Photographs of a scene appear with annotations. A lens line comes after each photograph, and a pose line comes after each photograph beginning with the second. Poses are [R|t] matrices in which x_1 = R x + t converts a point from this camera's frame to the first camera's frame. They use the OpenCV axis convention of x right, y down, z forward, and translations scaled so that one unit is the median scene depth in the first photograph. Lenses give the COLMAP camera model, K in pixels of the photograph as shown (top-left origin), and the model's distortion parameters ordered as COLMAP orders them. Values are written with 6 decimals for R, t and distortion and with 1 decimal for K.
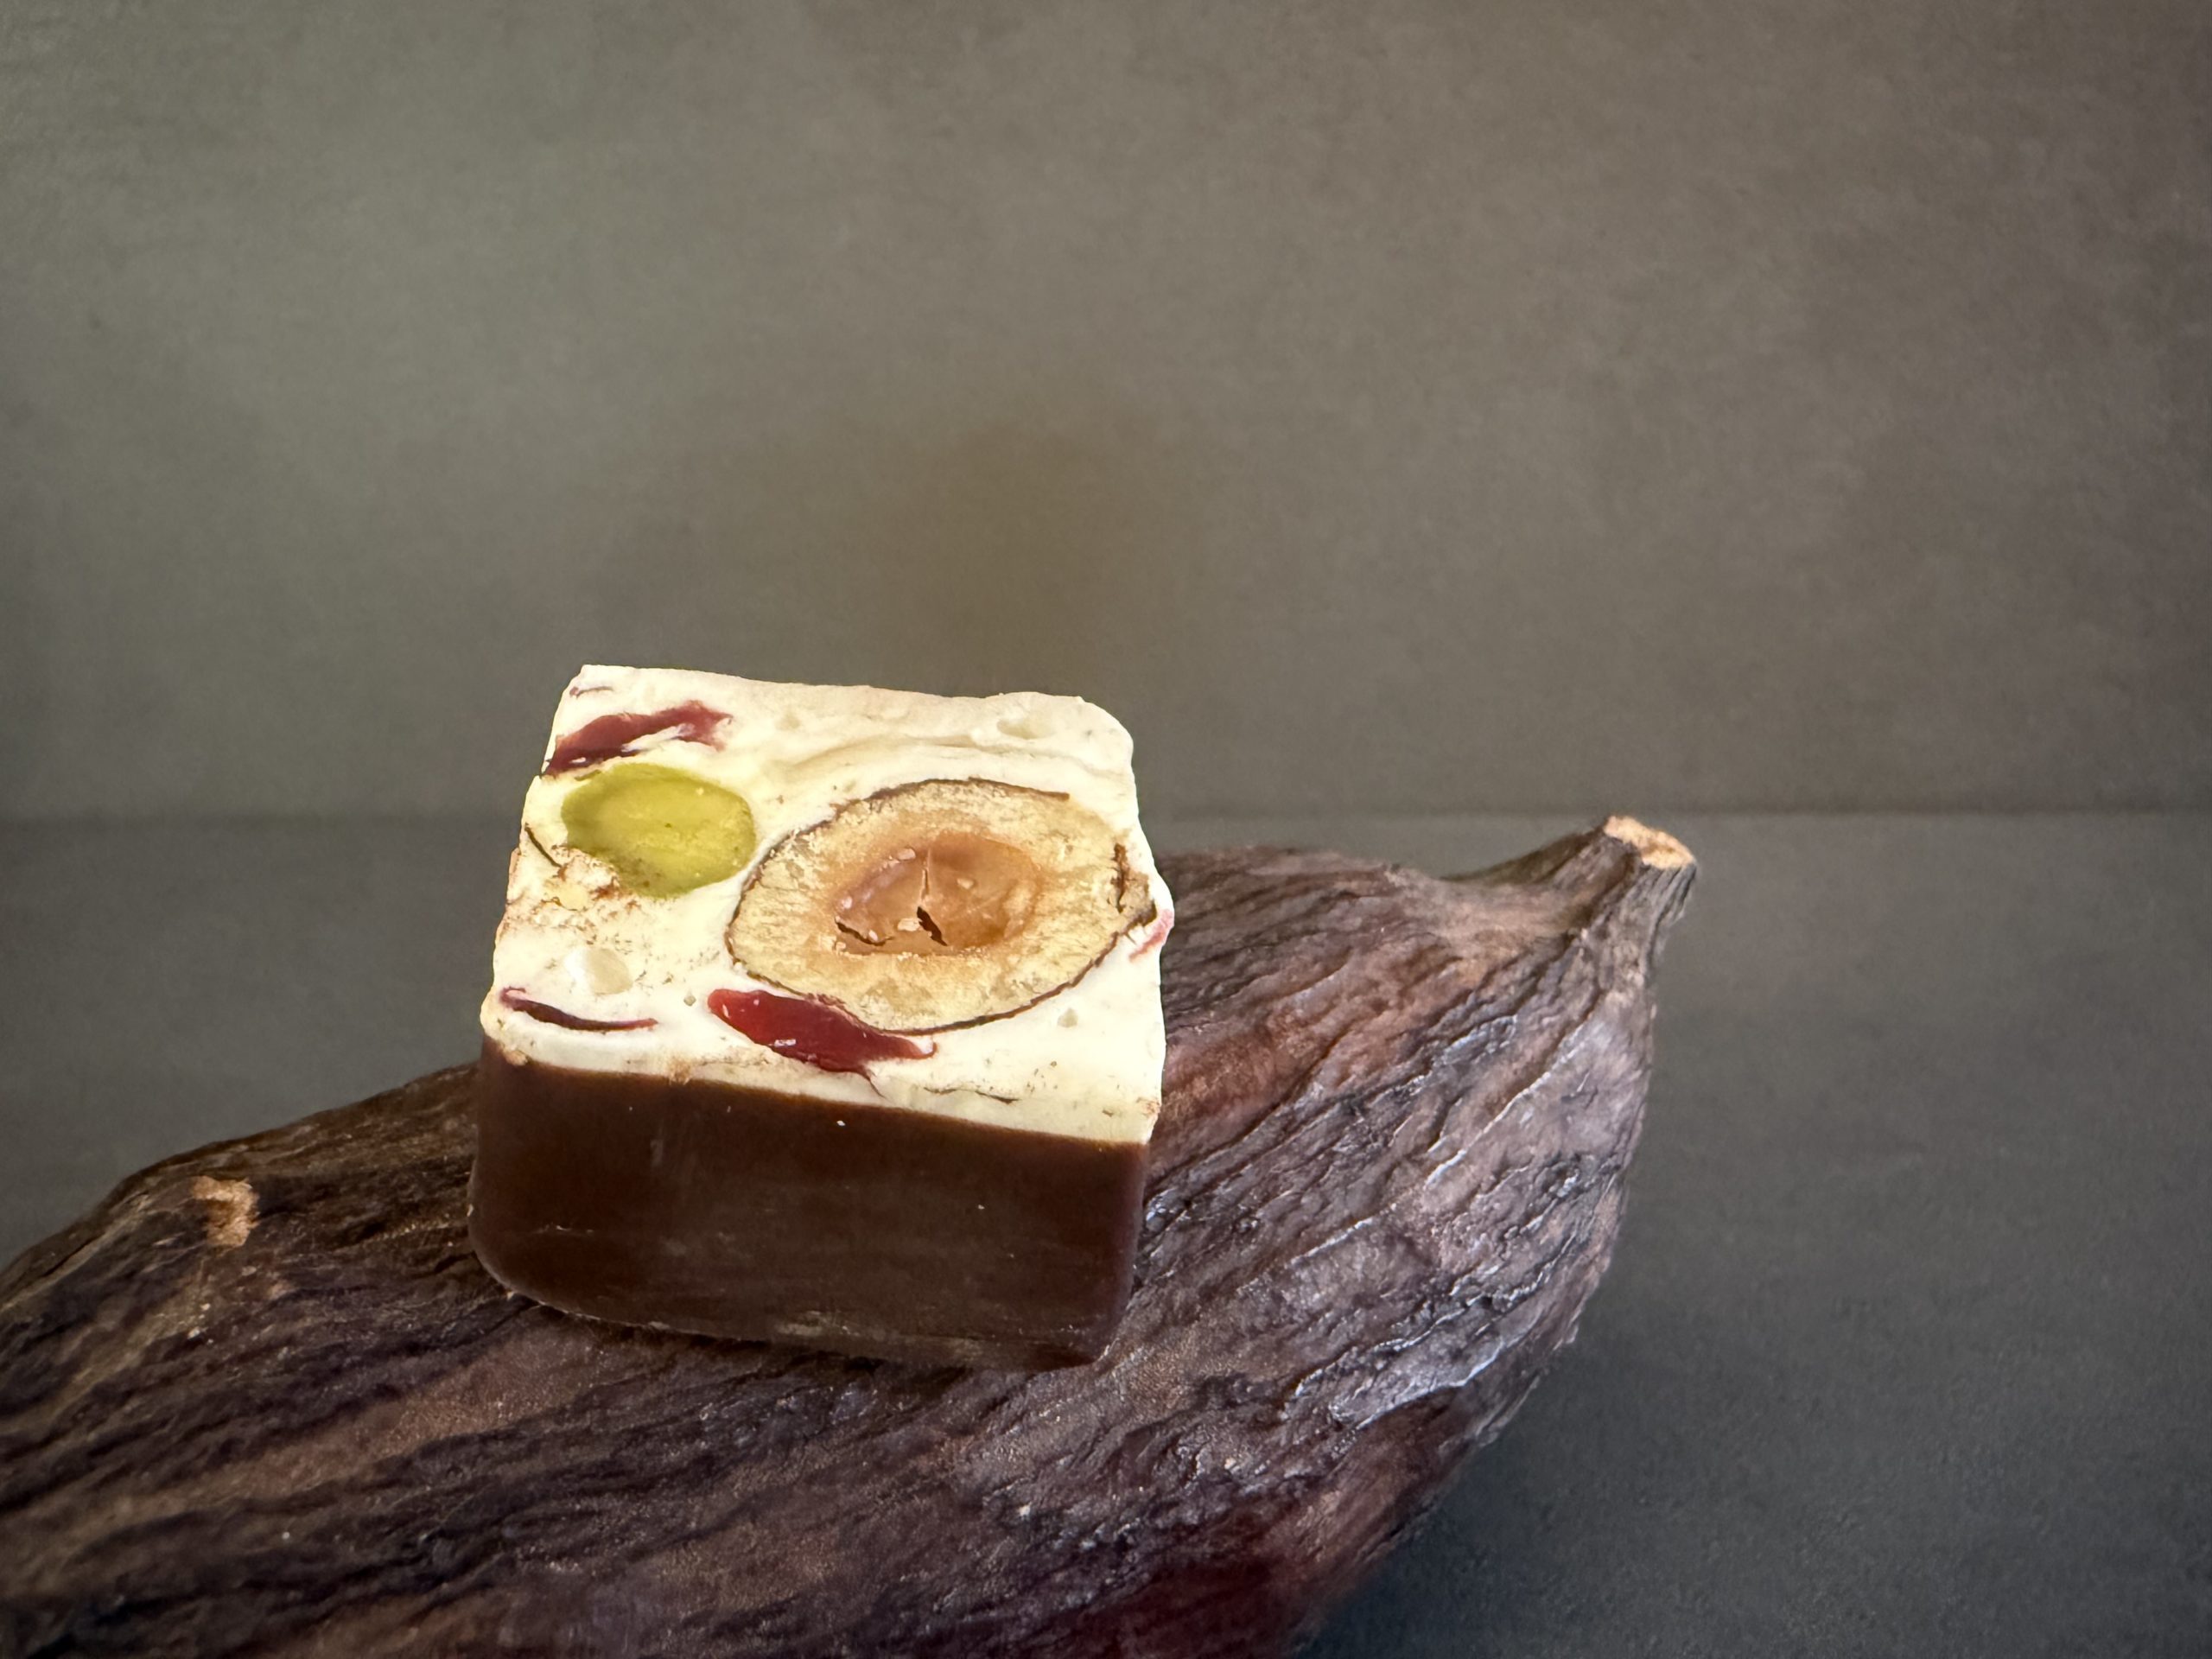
lens RADIAL K [[1674.6, 0, 1065.3], [0, 1674.6, 849.2], [0, 0, 1]] dist [-0.000583, 0.005276]
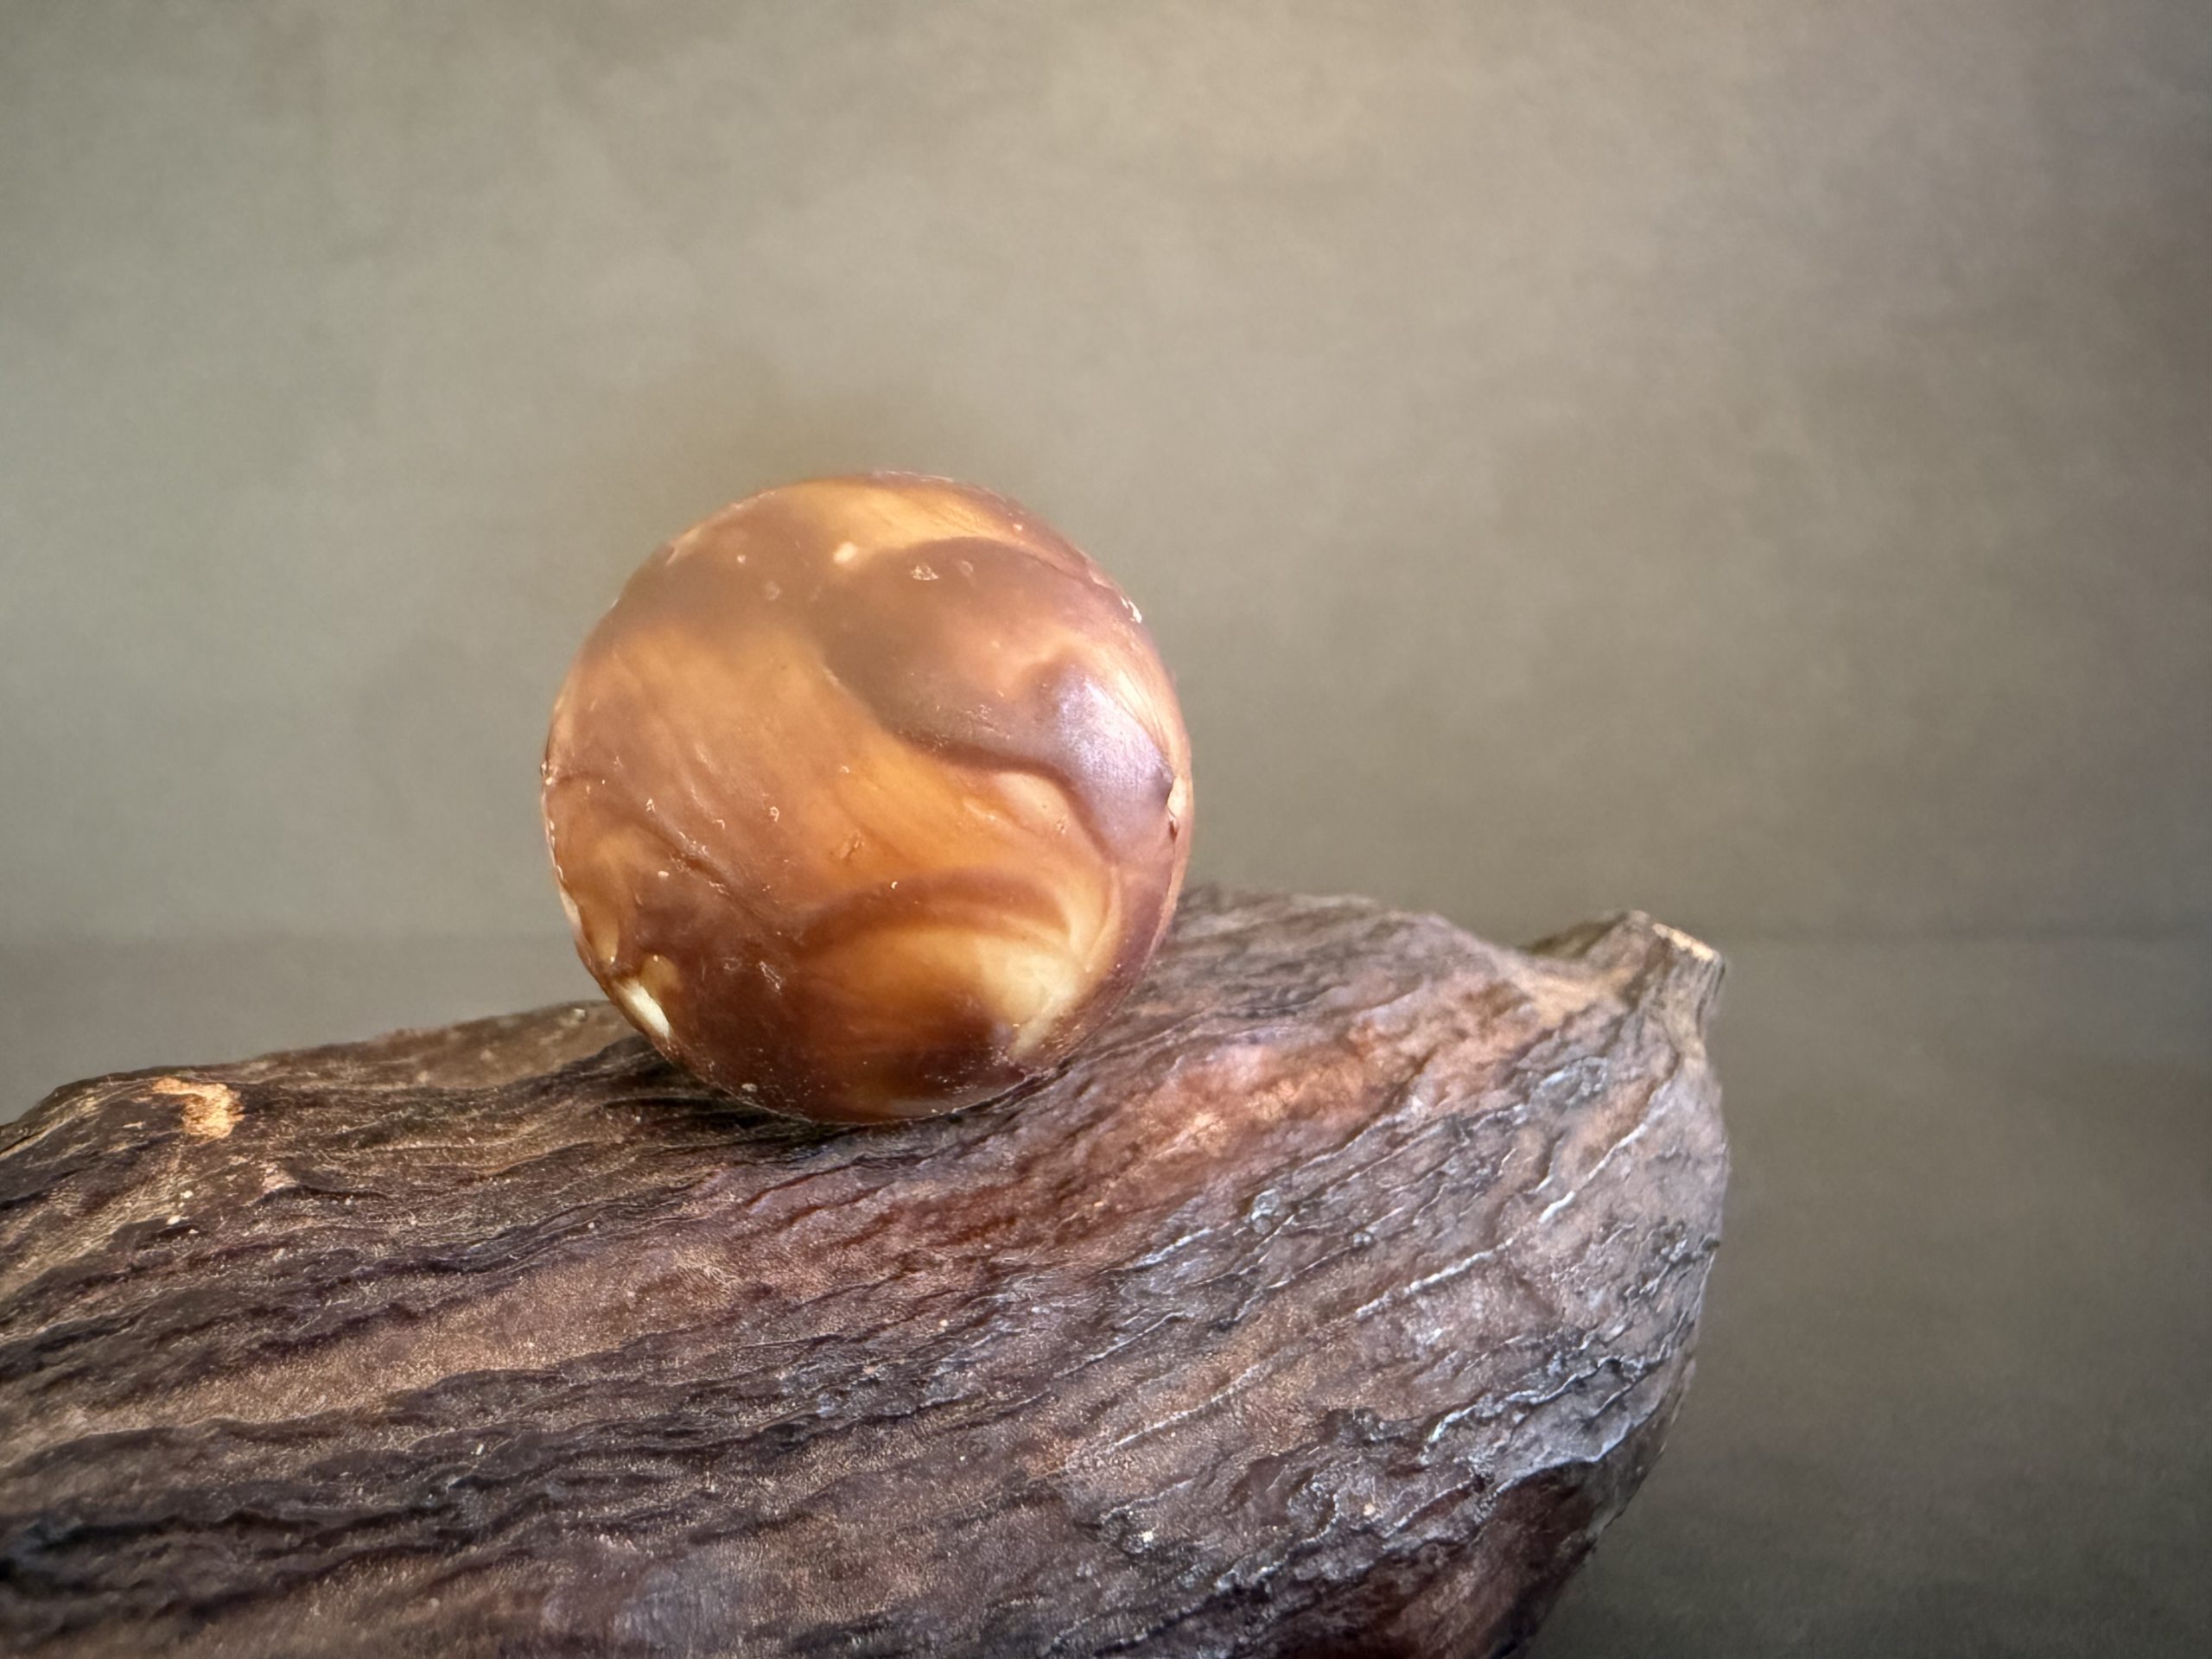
lens RADIAL K [[1674.6, 0, 856.0], [0, 1674.6, 823.5], [0, 0, 1]] dist [-0.000583, 0.005276]
pose [[0.997220, 0.069544, 0.026763, -0.194517], [-0.063473, 0.980907, -0.183827, 0.197163], [-0.039036, 0.181617, 0.982594, 0.133507]]
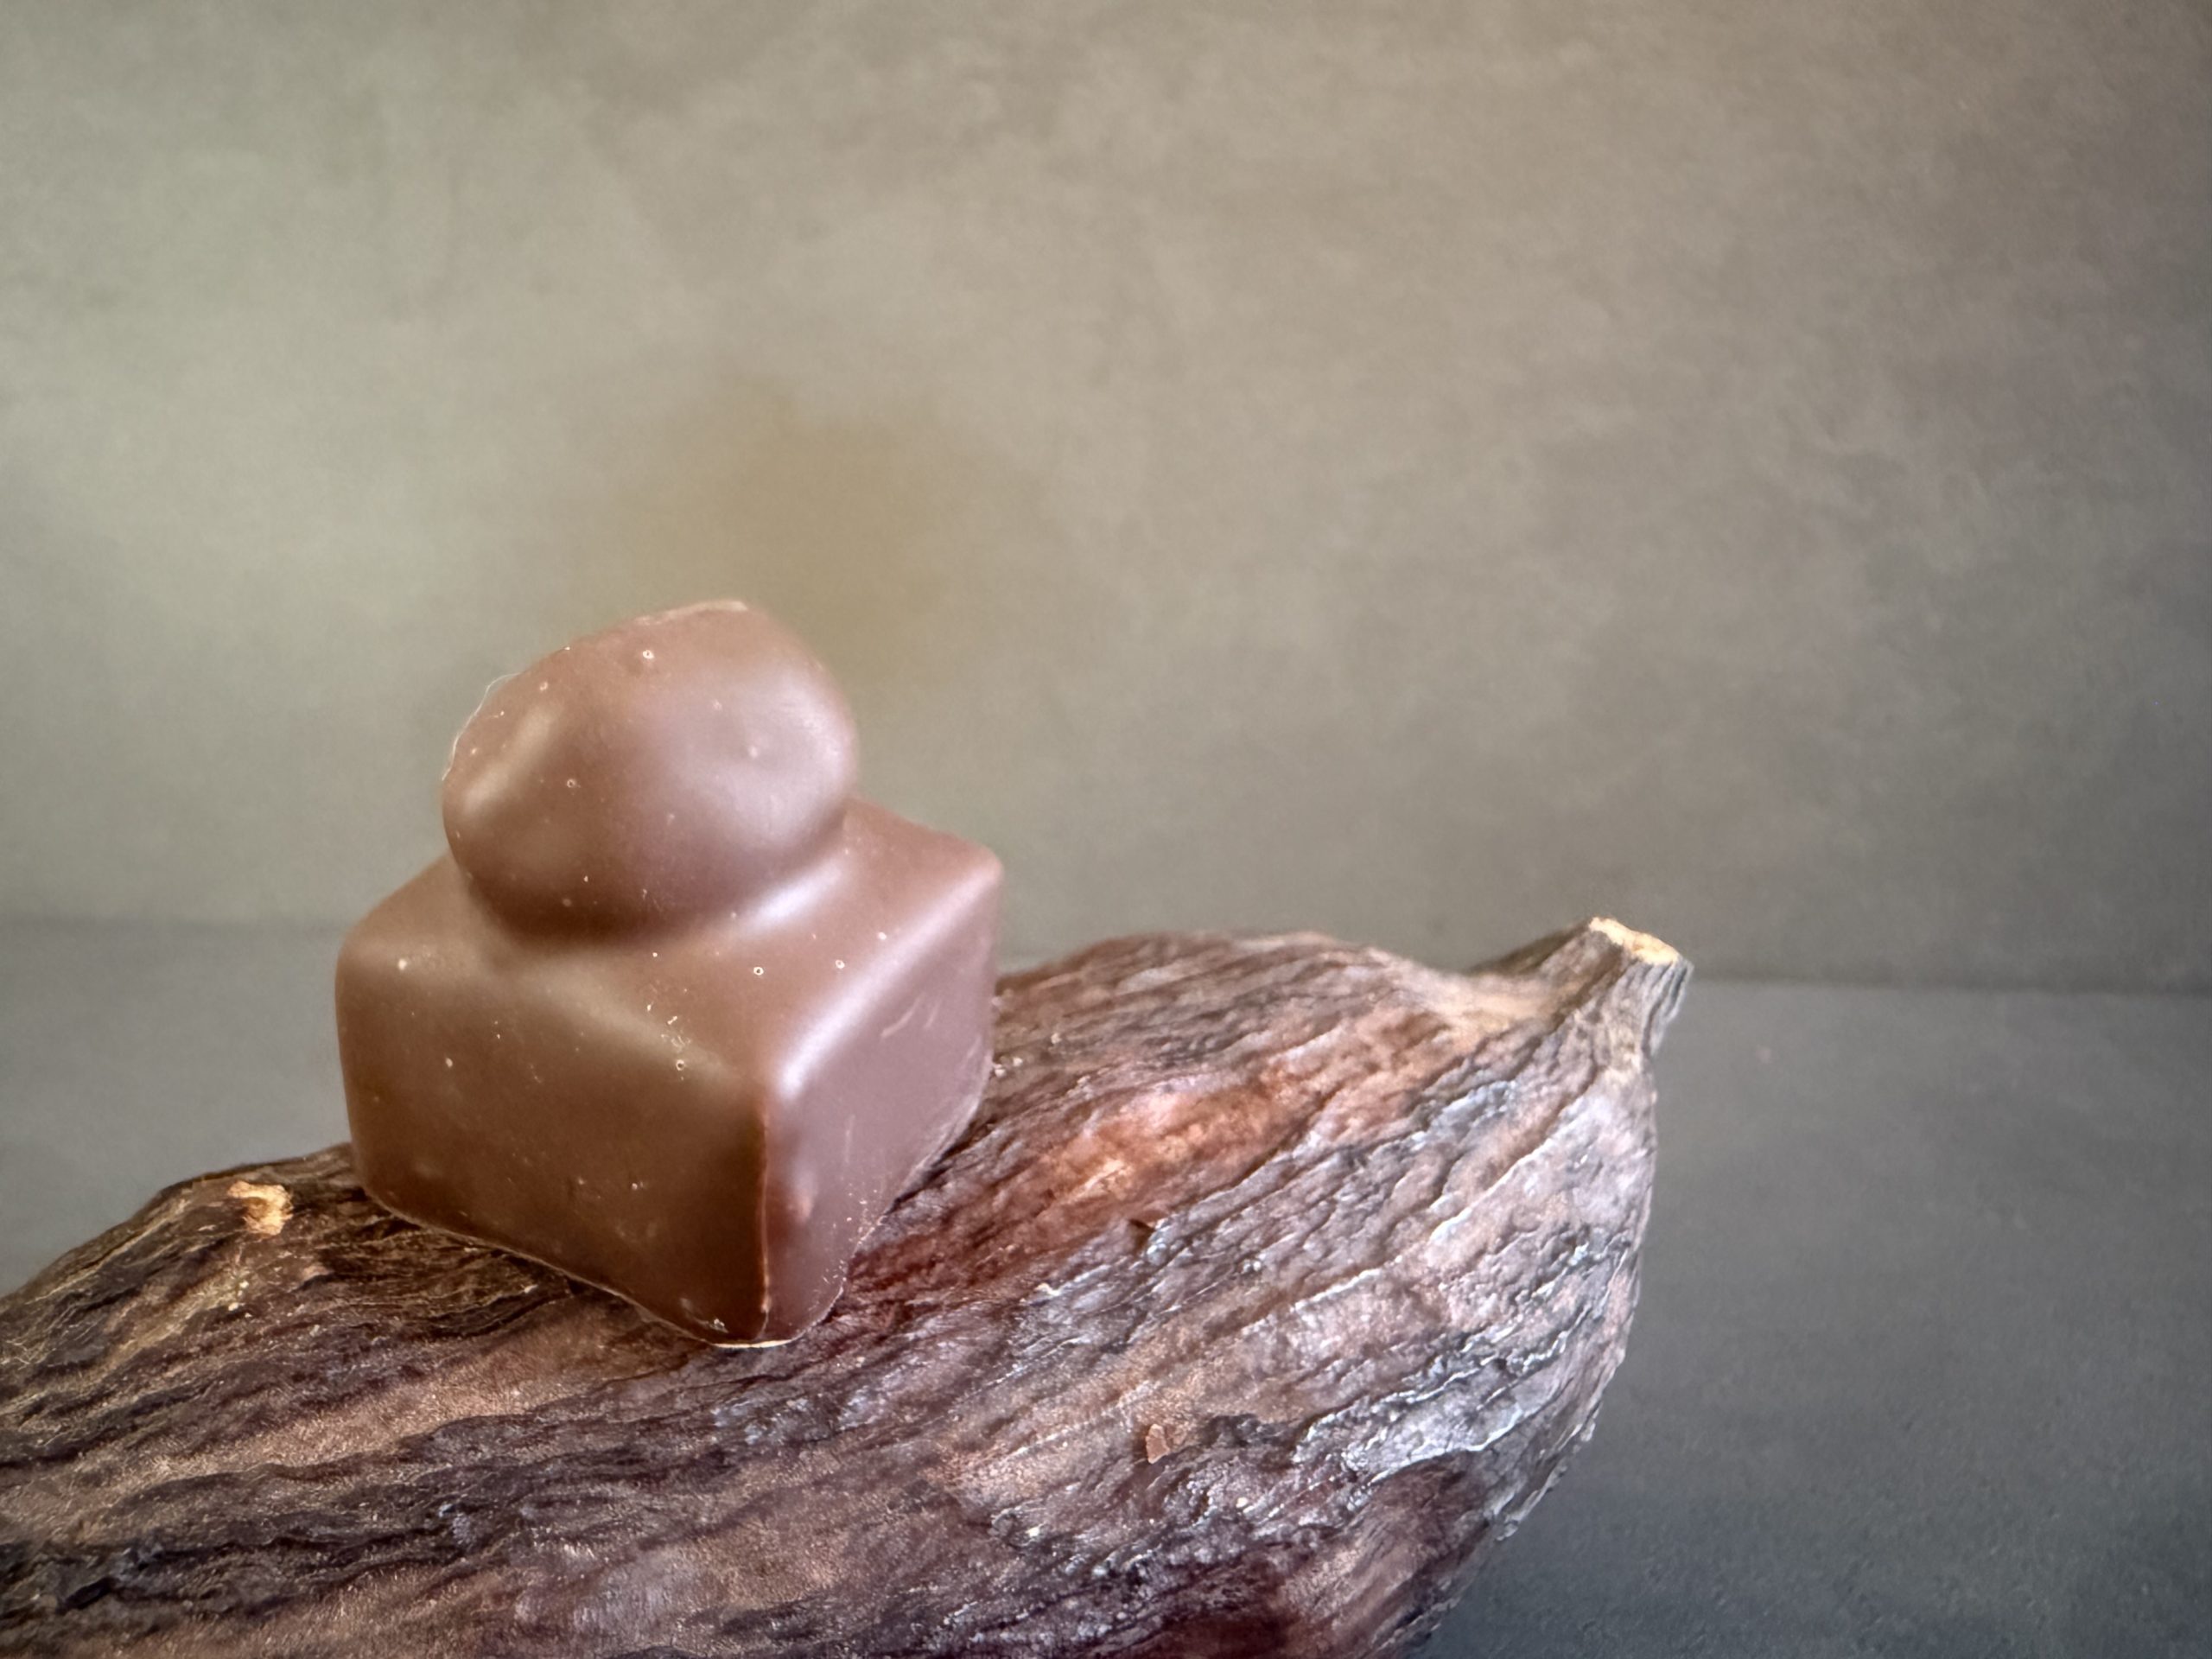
lens RADIAL K [[1674.6, 0, 856.2], [0, 1674.6, 822.9], [0, 0, 1]] dist [-0.000583, 0.005276]
pose [[0.996818, 0.000465, -0.079712, -0.046007], [-0.013192, 0.987157, -0.159207, 0.132291], [0.078614, 0.159752, 0.984022, -0.032311]]
